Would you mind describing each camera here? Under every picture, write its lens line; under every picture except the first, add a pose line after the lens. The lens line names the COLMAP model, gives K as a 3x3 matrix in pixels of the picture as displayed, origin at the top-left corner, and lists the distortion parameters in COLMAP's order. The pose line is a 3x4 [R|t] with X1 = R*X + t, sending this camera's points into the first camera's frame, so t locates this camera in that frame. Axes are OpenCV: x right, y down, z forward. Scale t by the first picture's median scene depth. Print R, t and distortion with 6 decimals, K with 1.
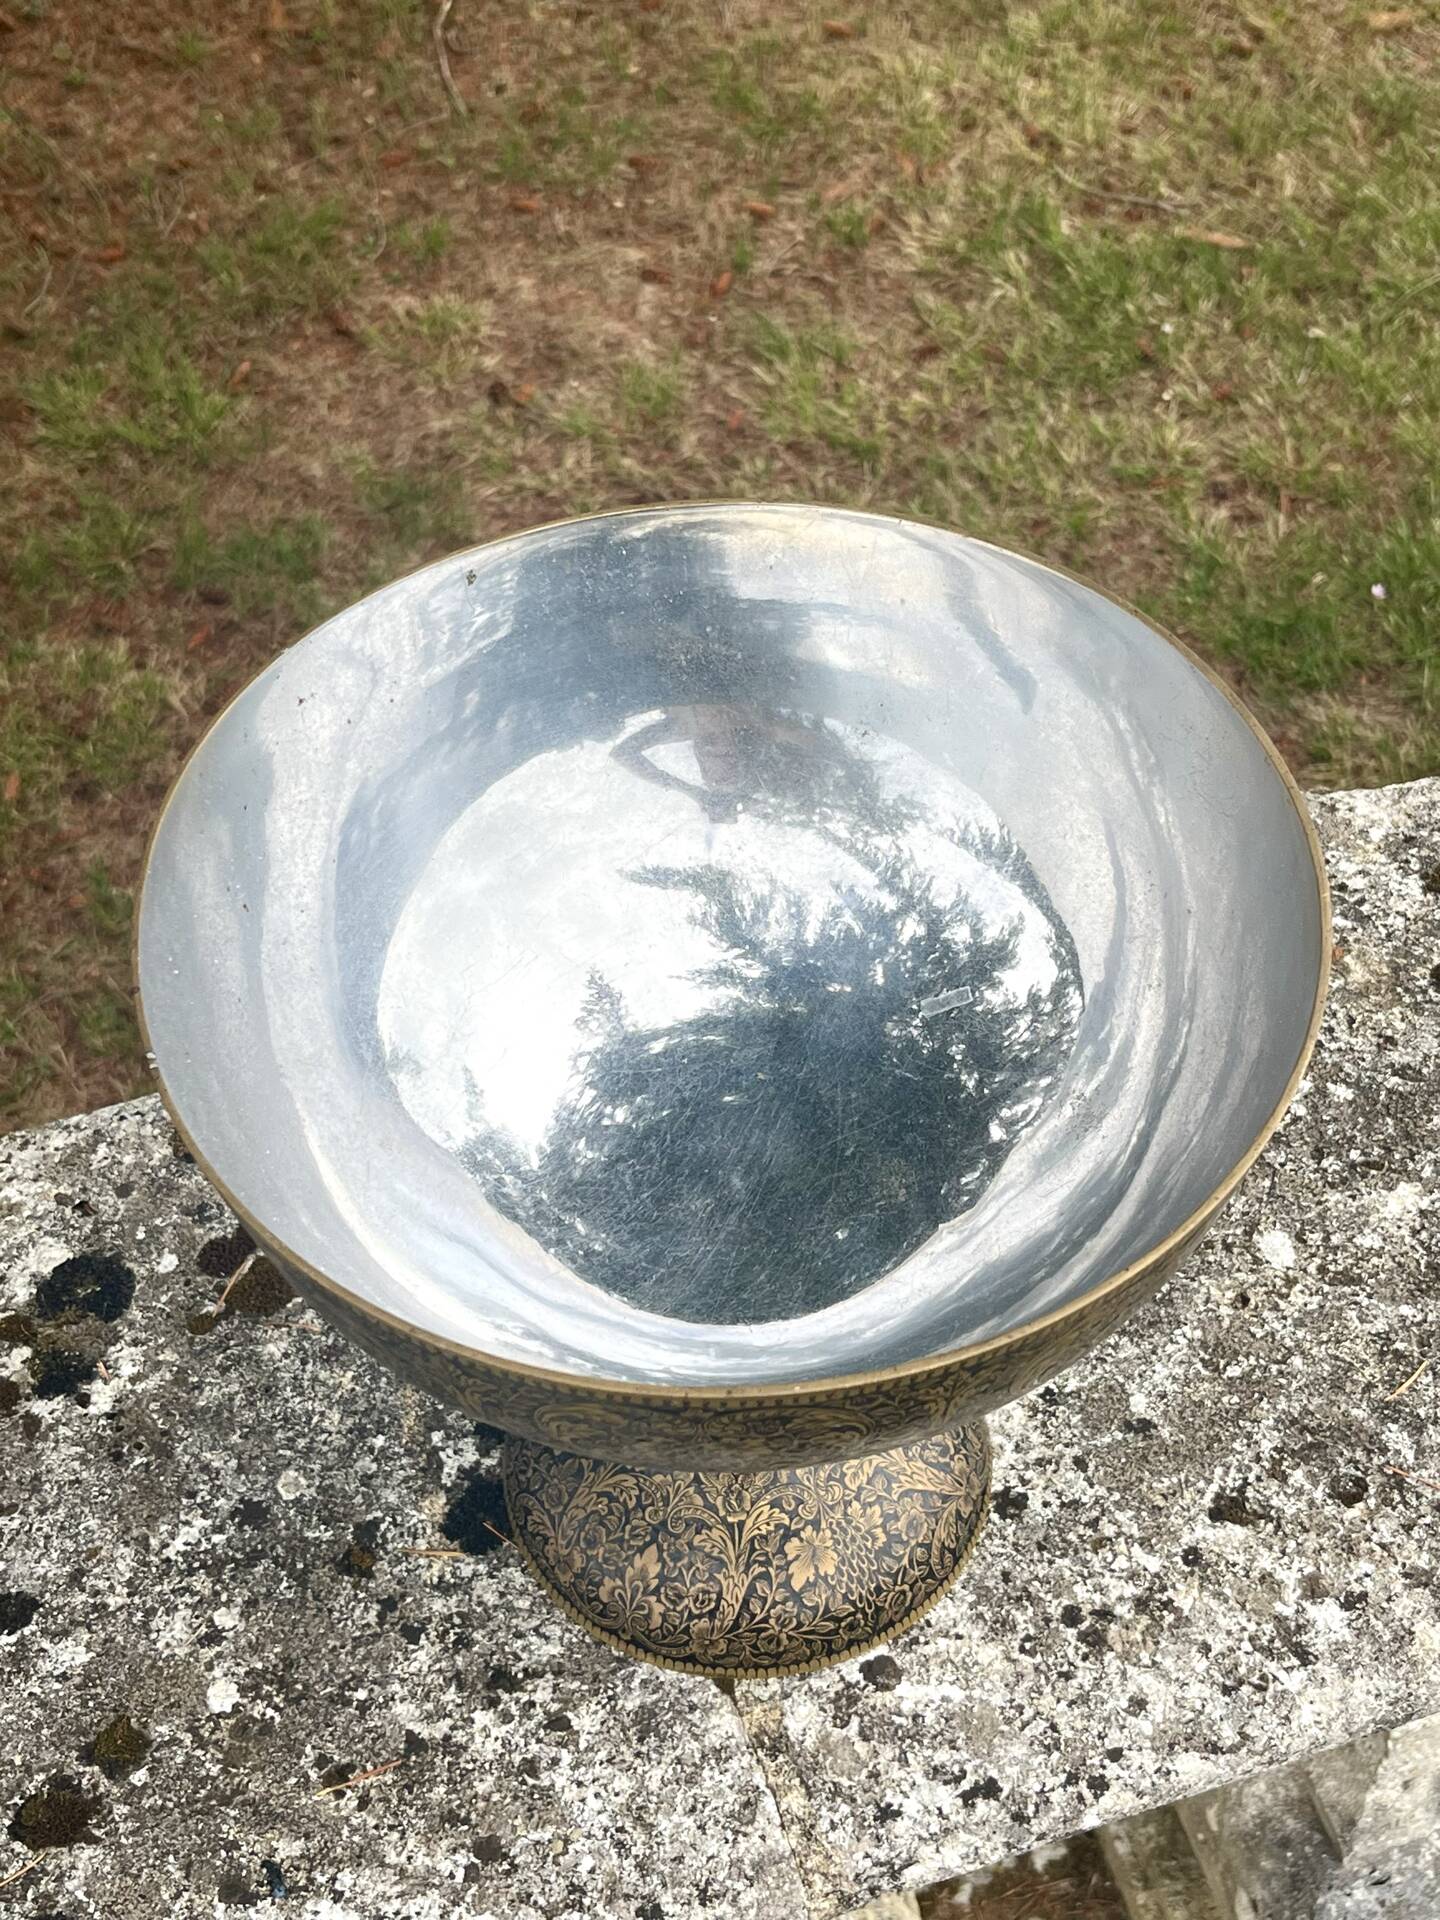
lens RADIAL K [[2611.4, 0, 752.3], [0, 2611.4, 951.6], [0, 0, 1]] dist [0.016537, 0.000000]
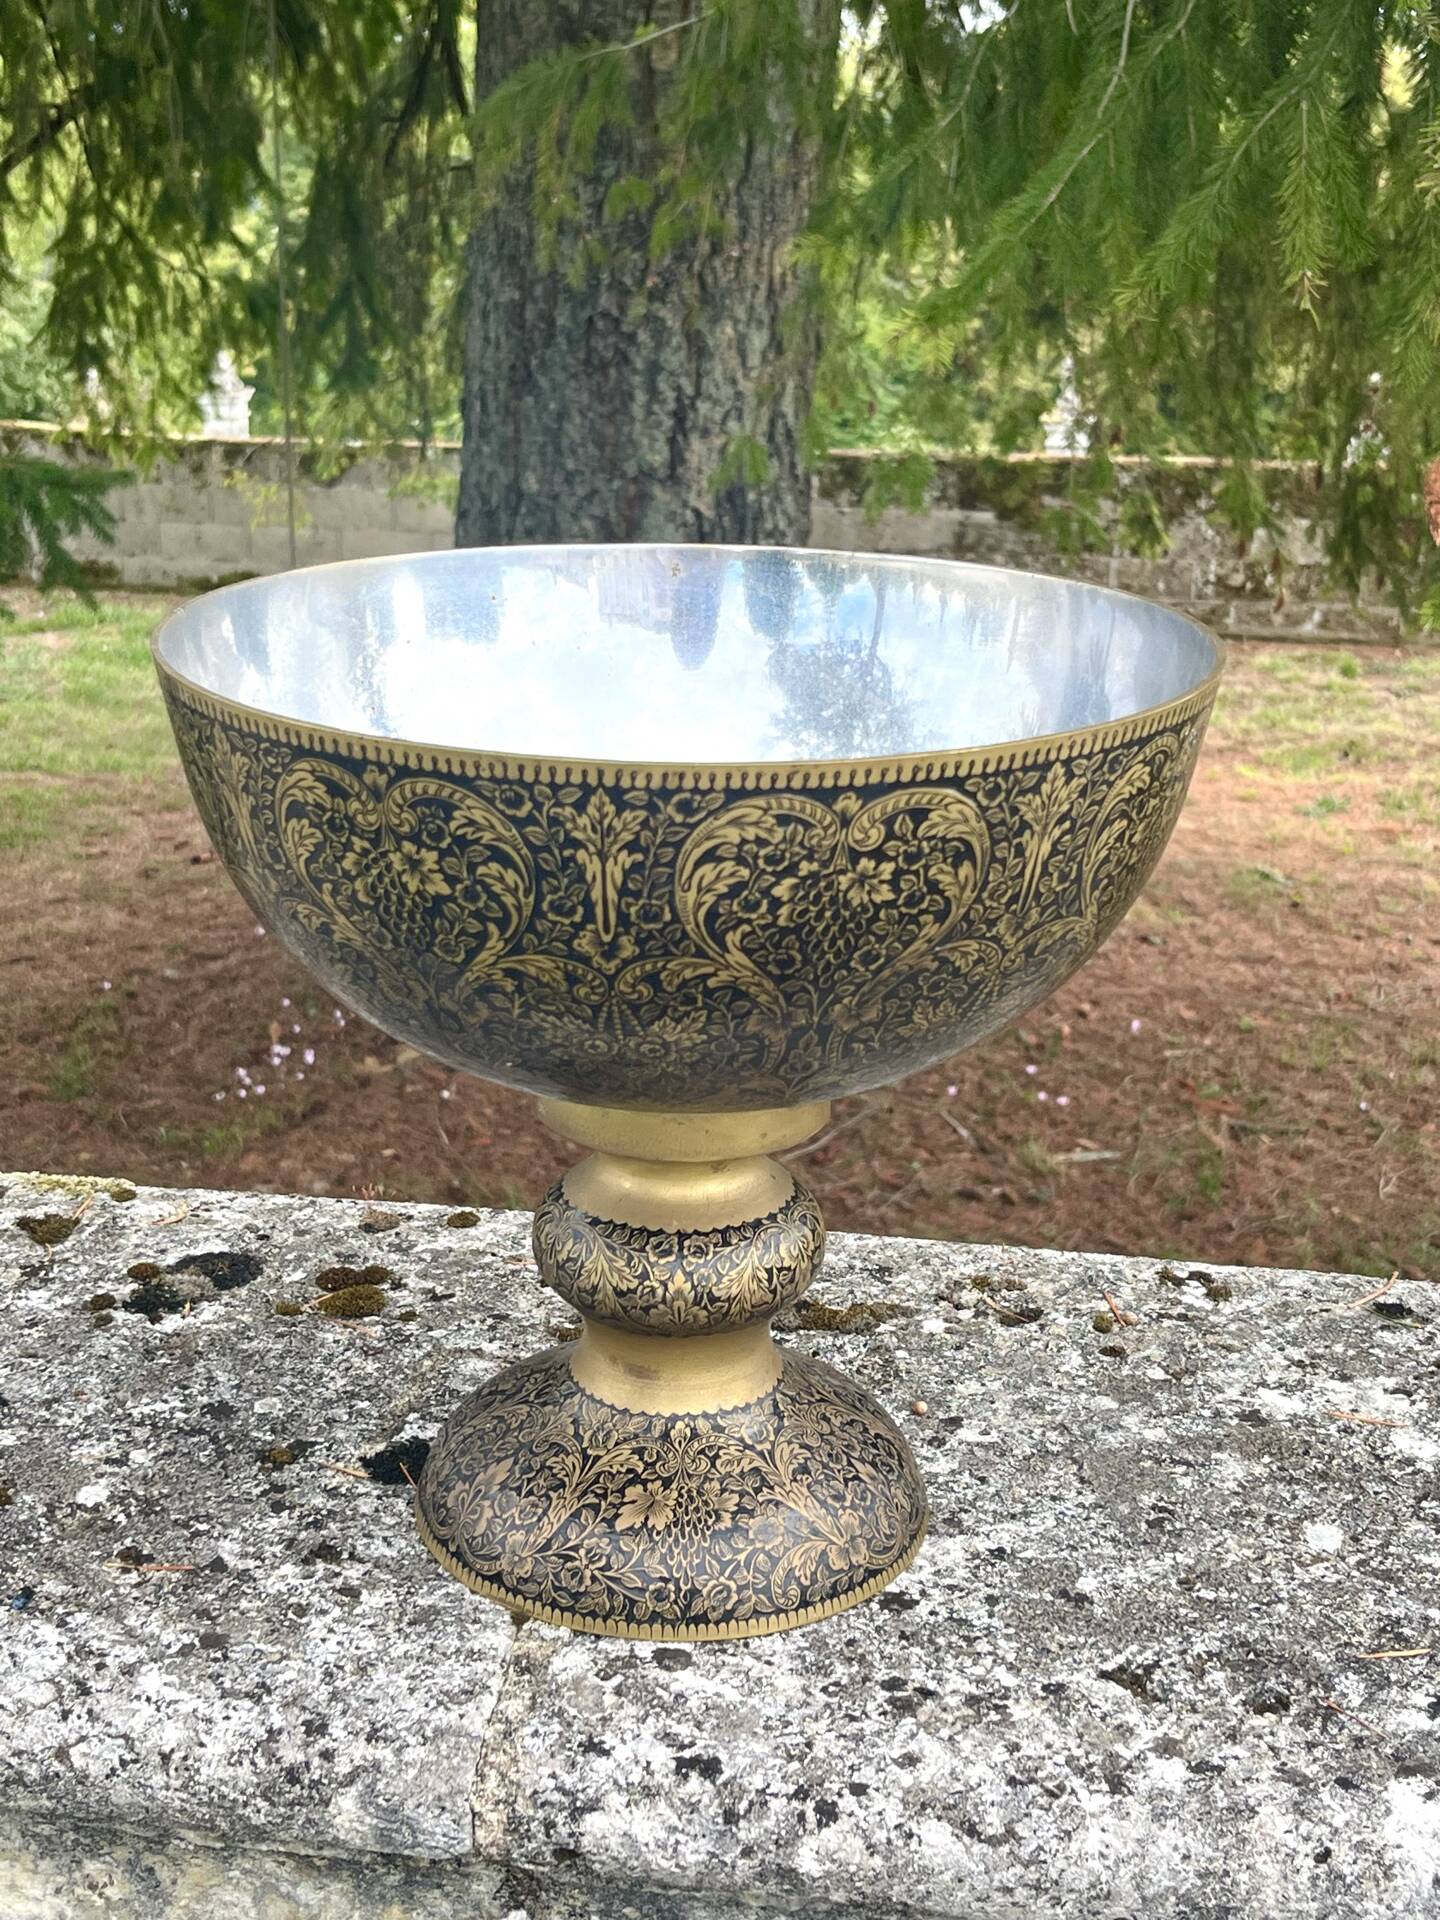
lens RADIAL K [[2703.1, 0, 739.1], [0, 2703.1, 959.5], [0, 0, 1]] dist [0.016865, 0.000000]
pose [[0.888023, 0.180022, -0.423092, 0.423196], [-0.368784, 0.828430, -0.421546, 0.460340], [0.274615, 0.530373, 0.802055, 0.118743]]
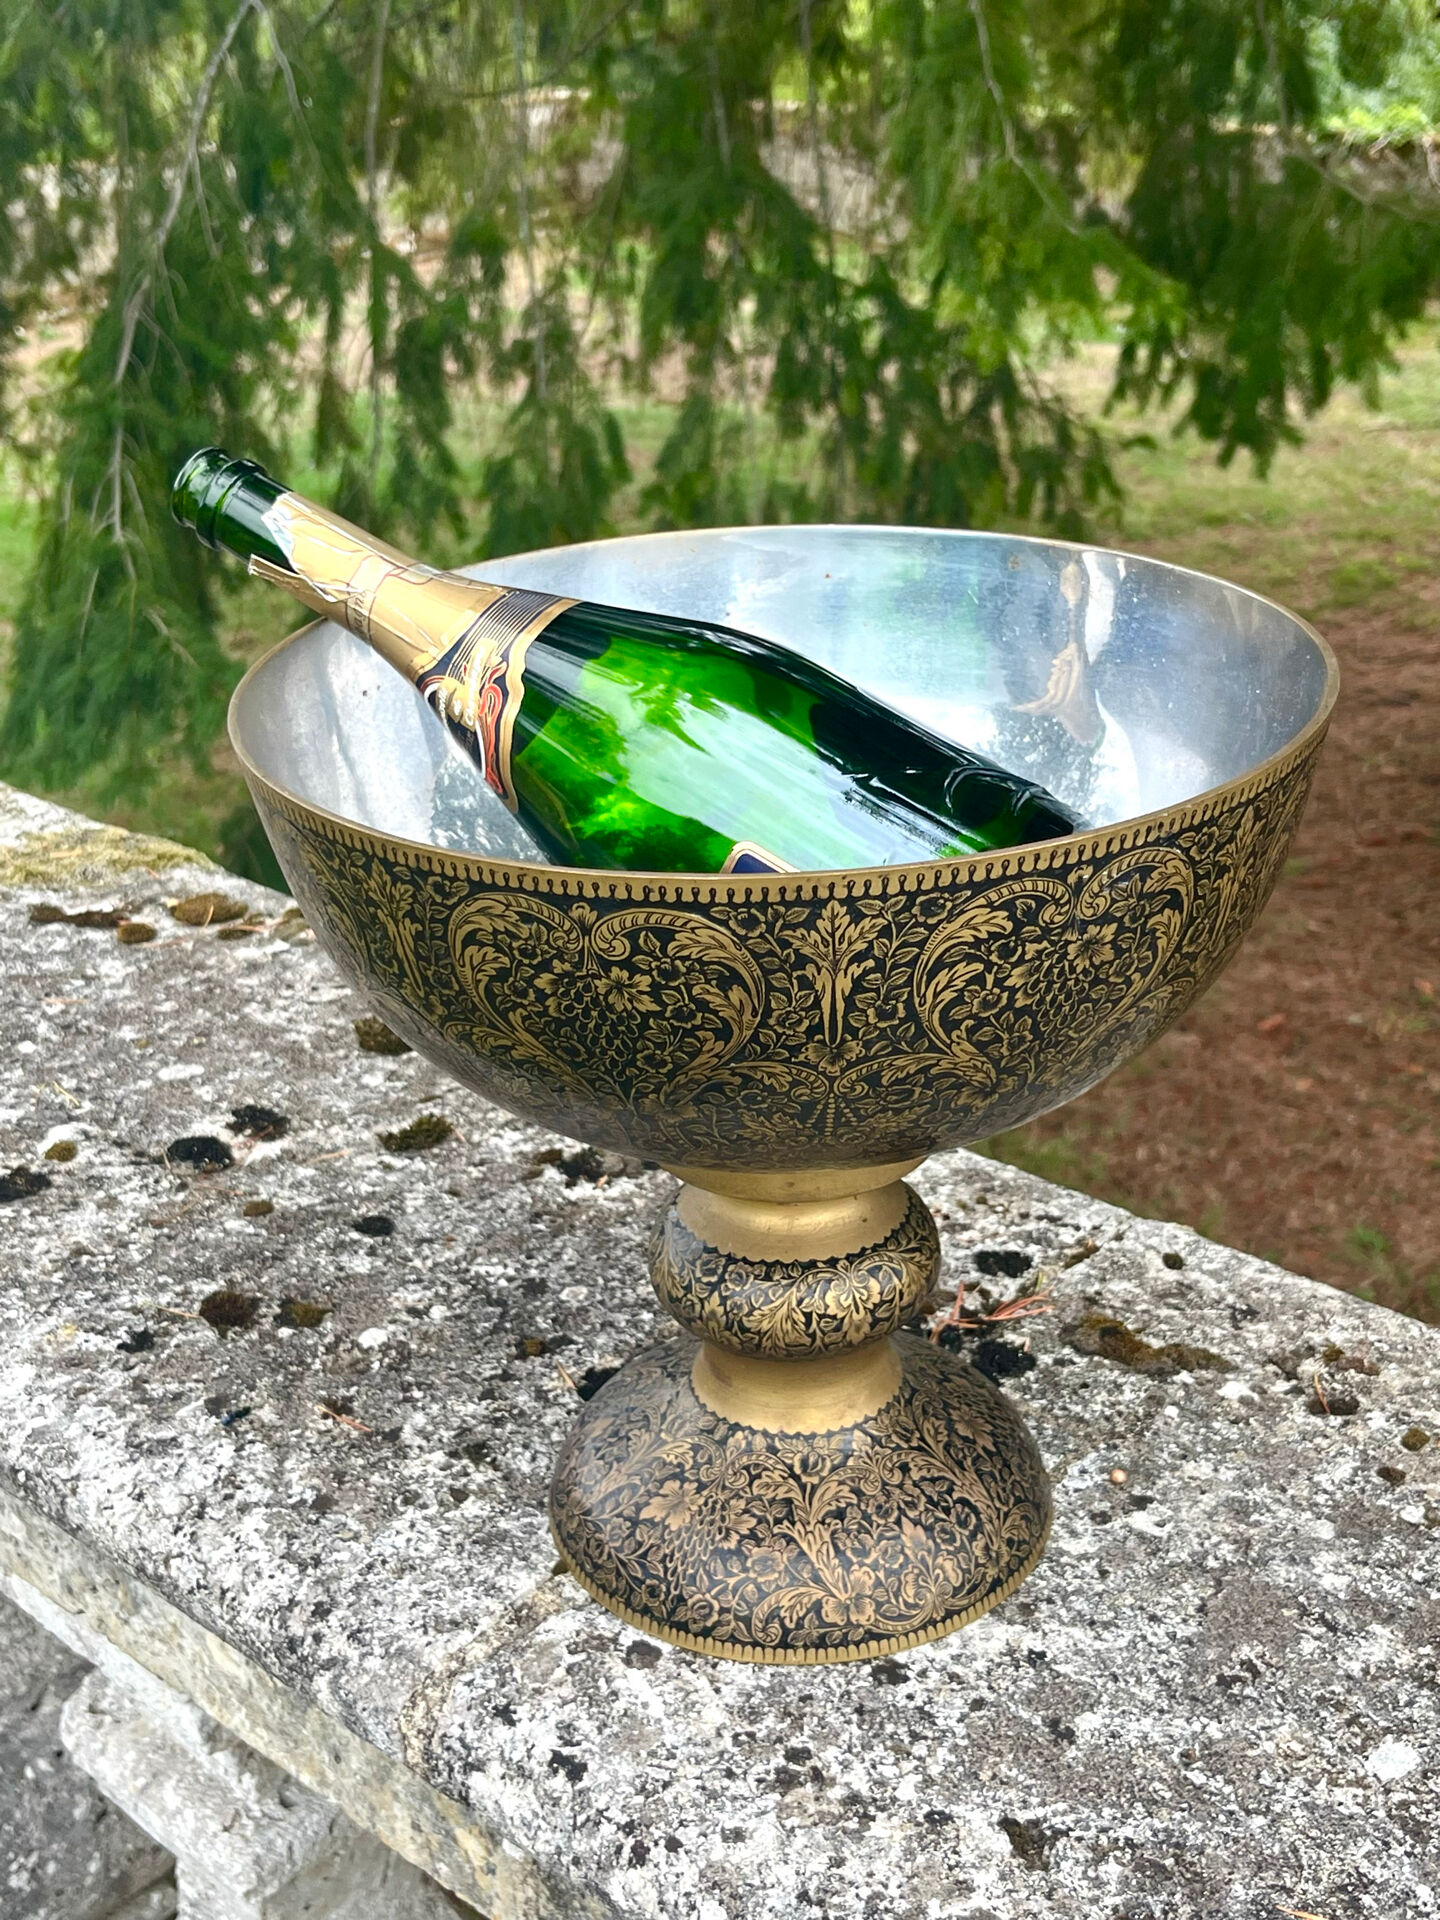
lens RADIAL K [[2611.4, 0, 712.5], [0, 2611.4, 965.9], [0, 0, 1]] dist [0.016537, 0.000000]
pose [[0.469799, 0.369604, -0.801674, 0.721492], [-0.643172, 0.765344, -0.024059, 0.091279], [0.604664, 0.526917, 0.597277, 0.319063]]
